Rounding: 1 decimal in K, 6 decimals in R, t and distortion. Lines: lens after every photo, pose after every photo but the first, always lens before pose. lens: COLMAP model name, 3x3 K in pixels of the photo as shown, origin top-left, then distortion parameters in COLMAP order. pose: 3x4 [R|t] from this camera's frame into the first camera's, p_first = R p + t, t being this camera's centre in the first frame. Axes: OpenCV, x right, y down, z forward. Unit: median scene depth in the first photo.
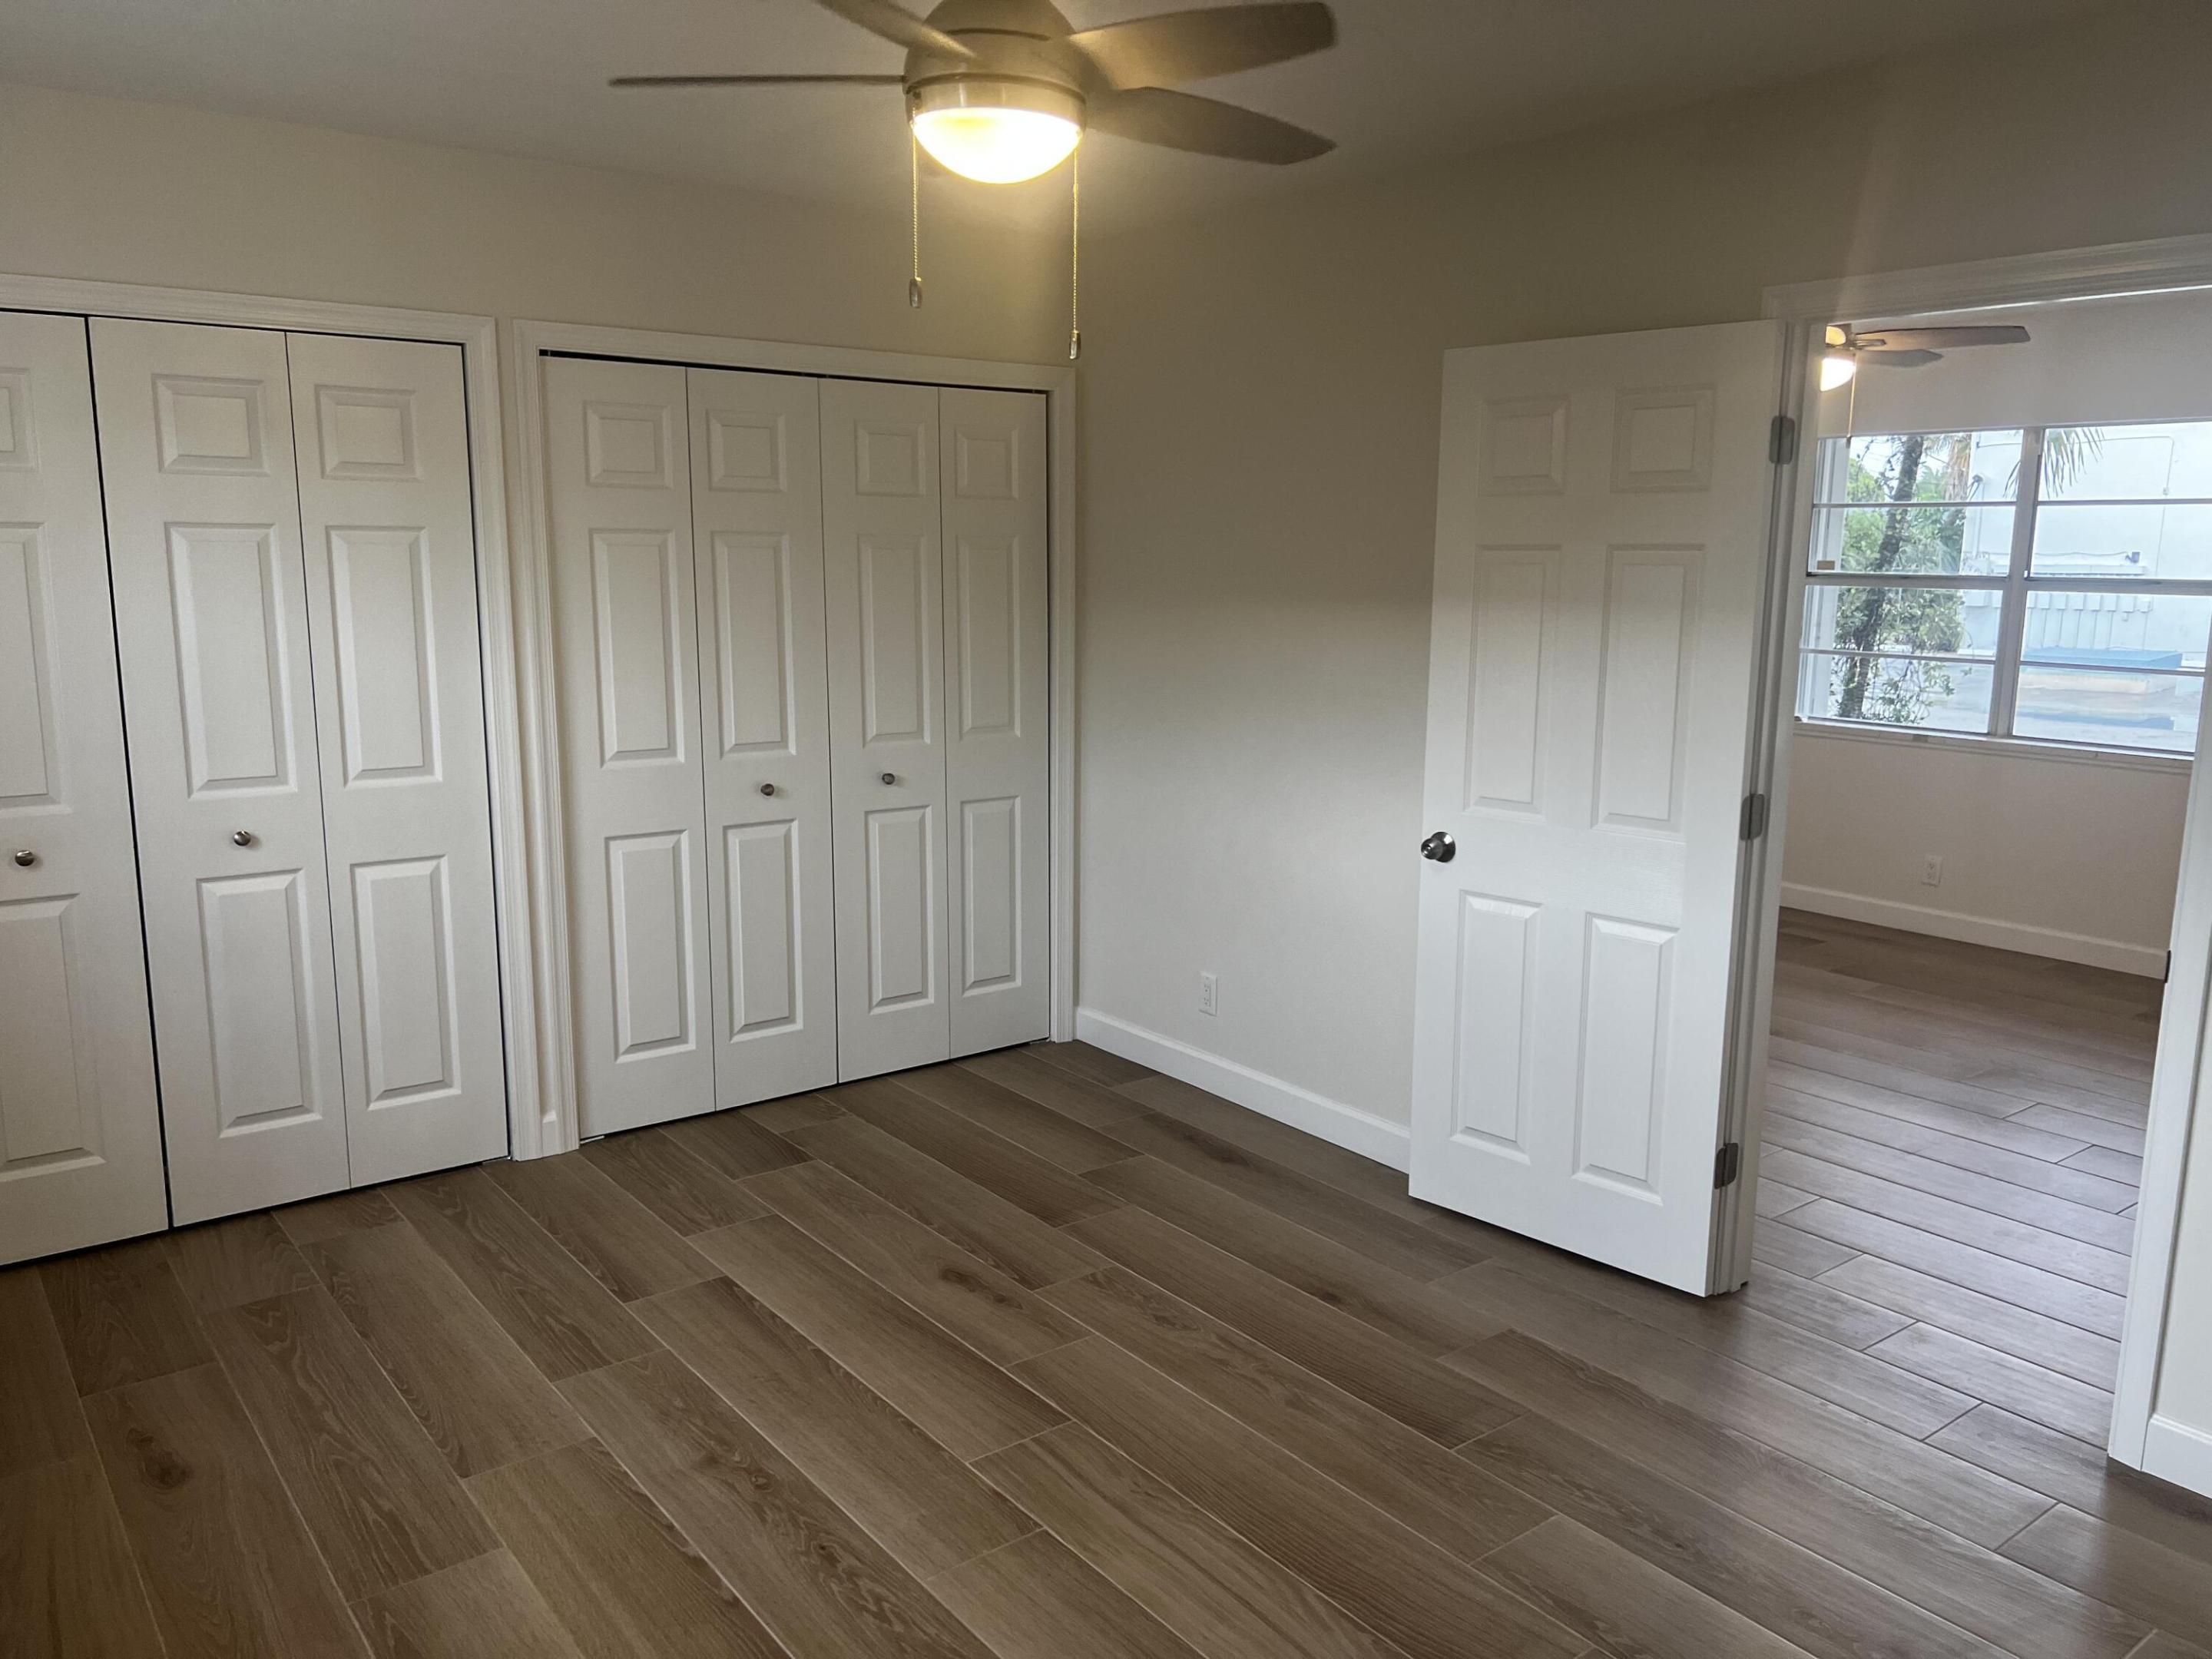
lens RADIAL K [[1661.0, 0, 1106.4], [0, 1661.0, 813.5], [0, 0, 1]] dist [0.086885, -0.088222]
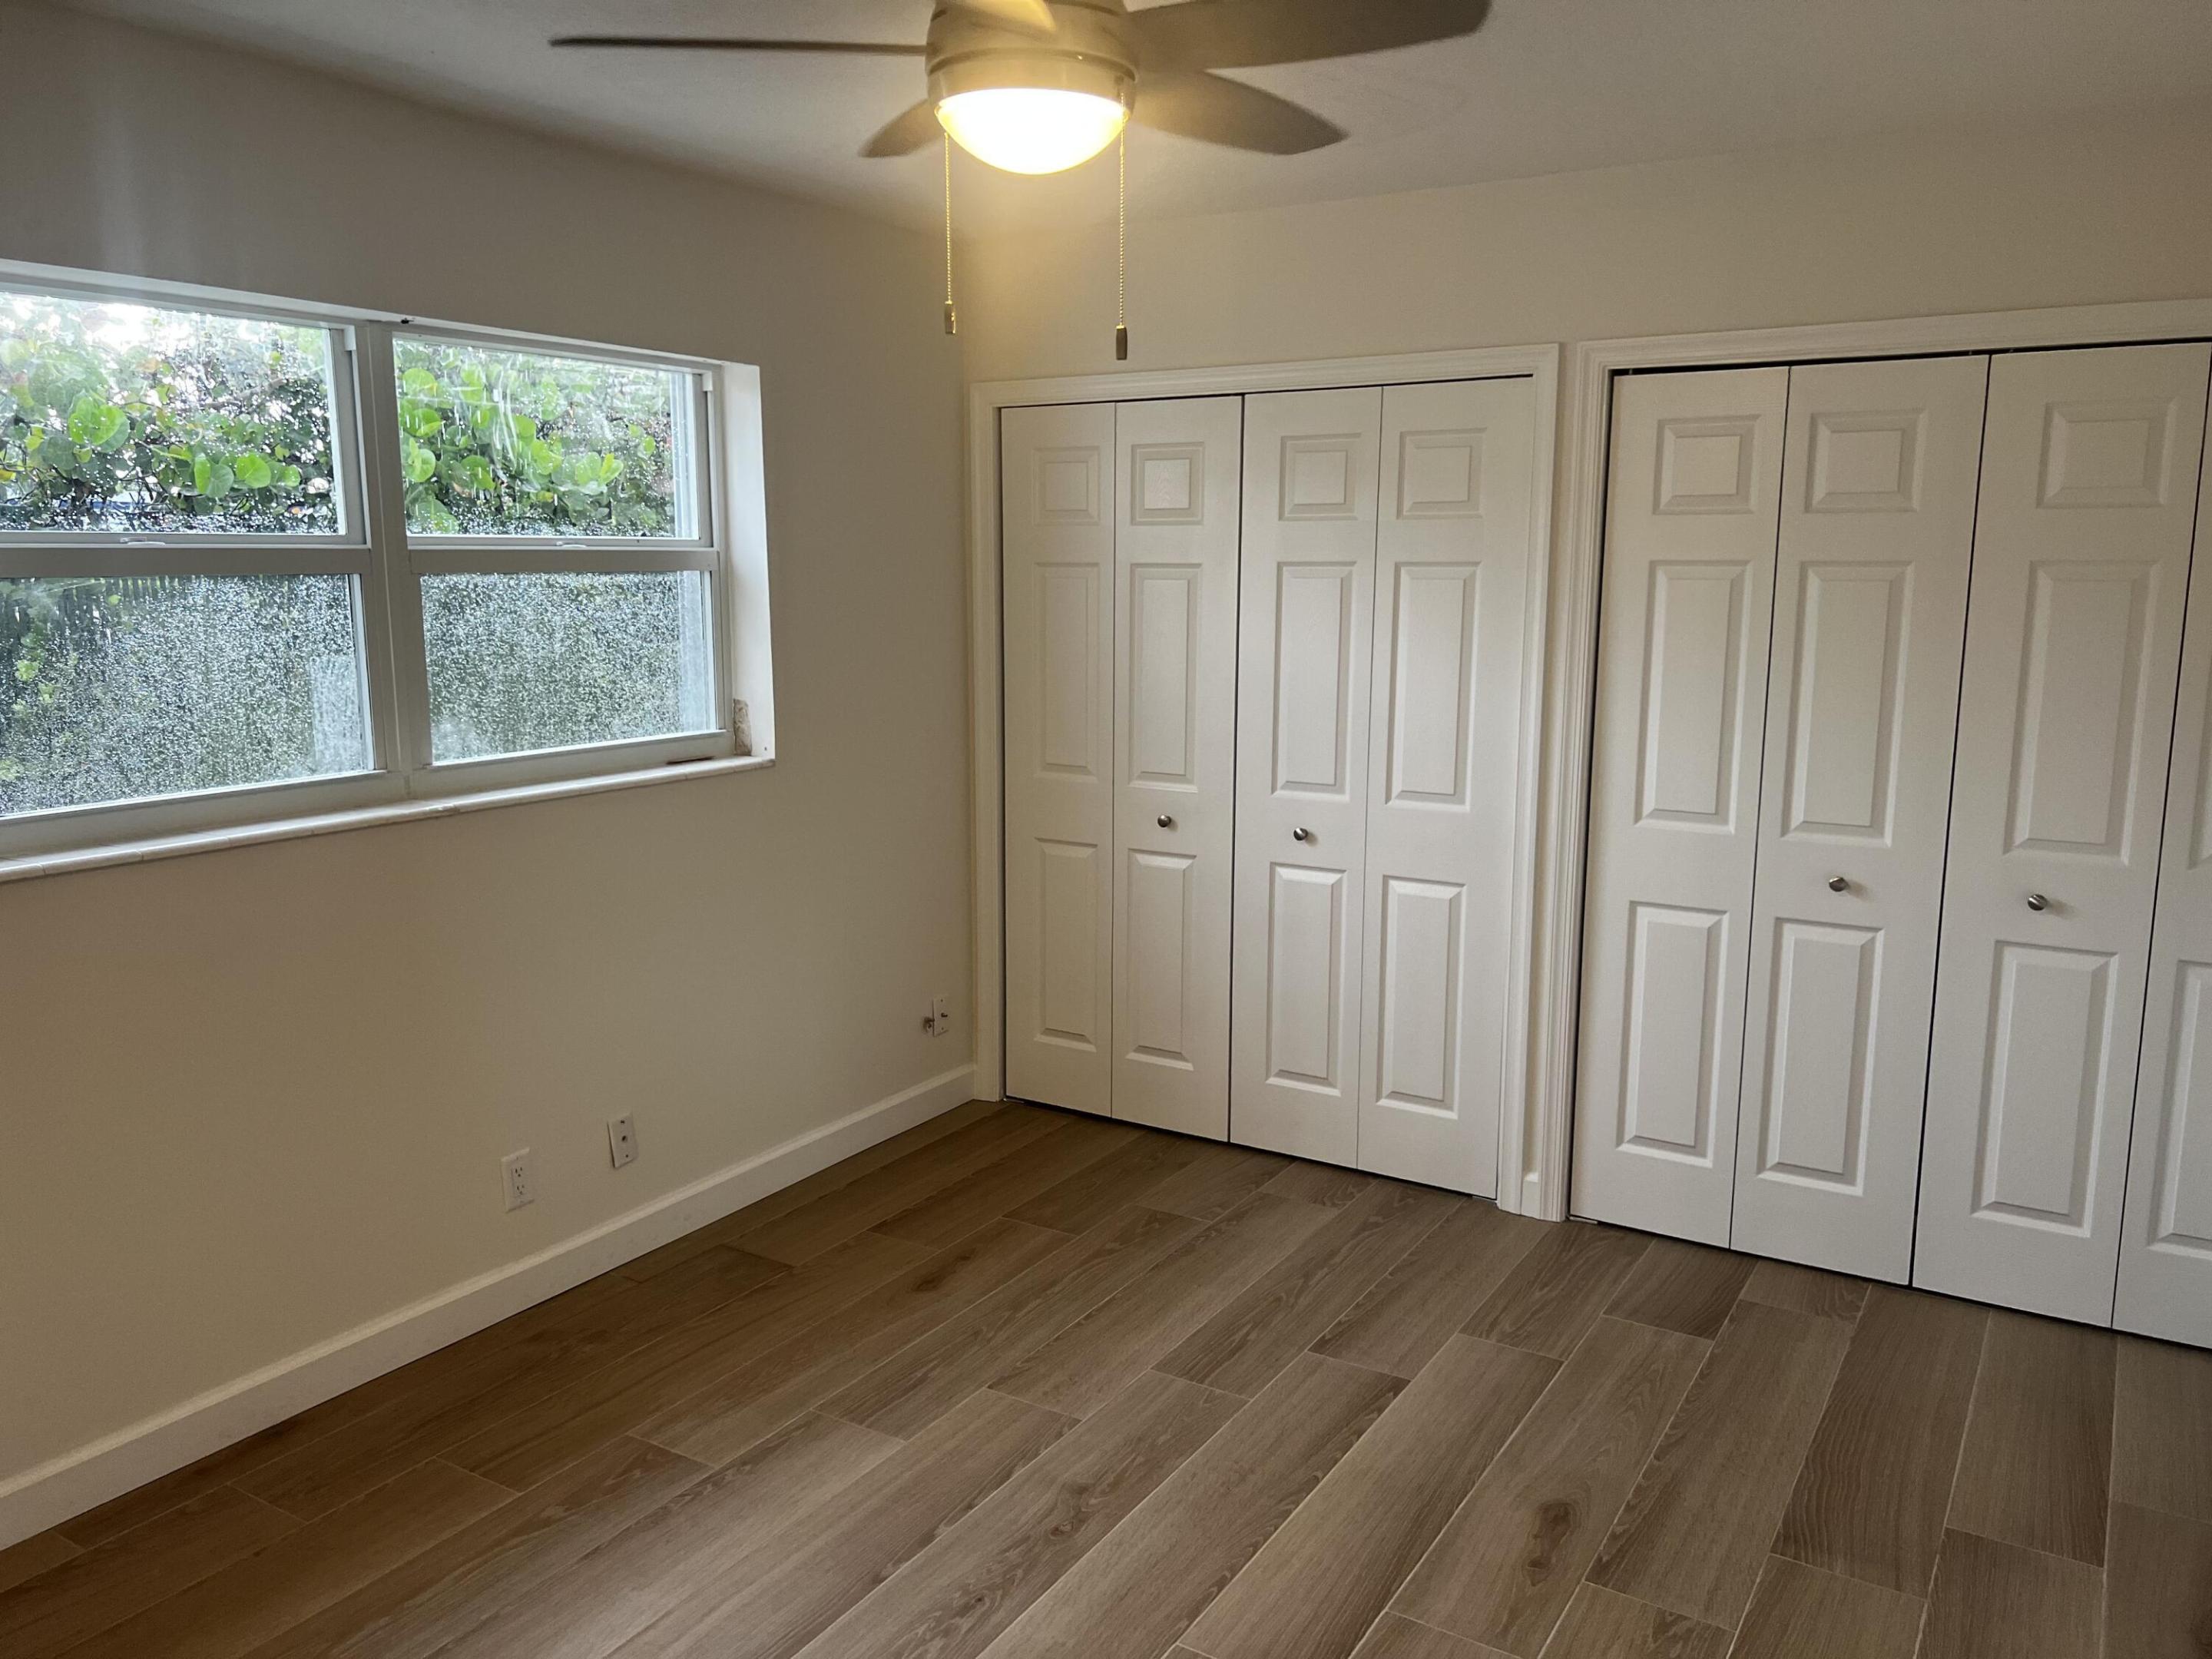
lens RADIAL K [[1661.0, 0, 1106.4], [0, 1661.0, 813.5], [0, 0, 1]] dist [0.086885, -0.088222]
pose [[0.360814, 0.136546, -0.922588, 0.474522], [-0.147869, 0.985087, 0.087966, -0.077483], [0.920841, 0.104683, 0.375624, 0.437383]]
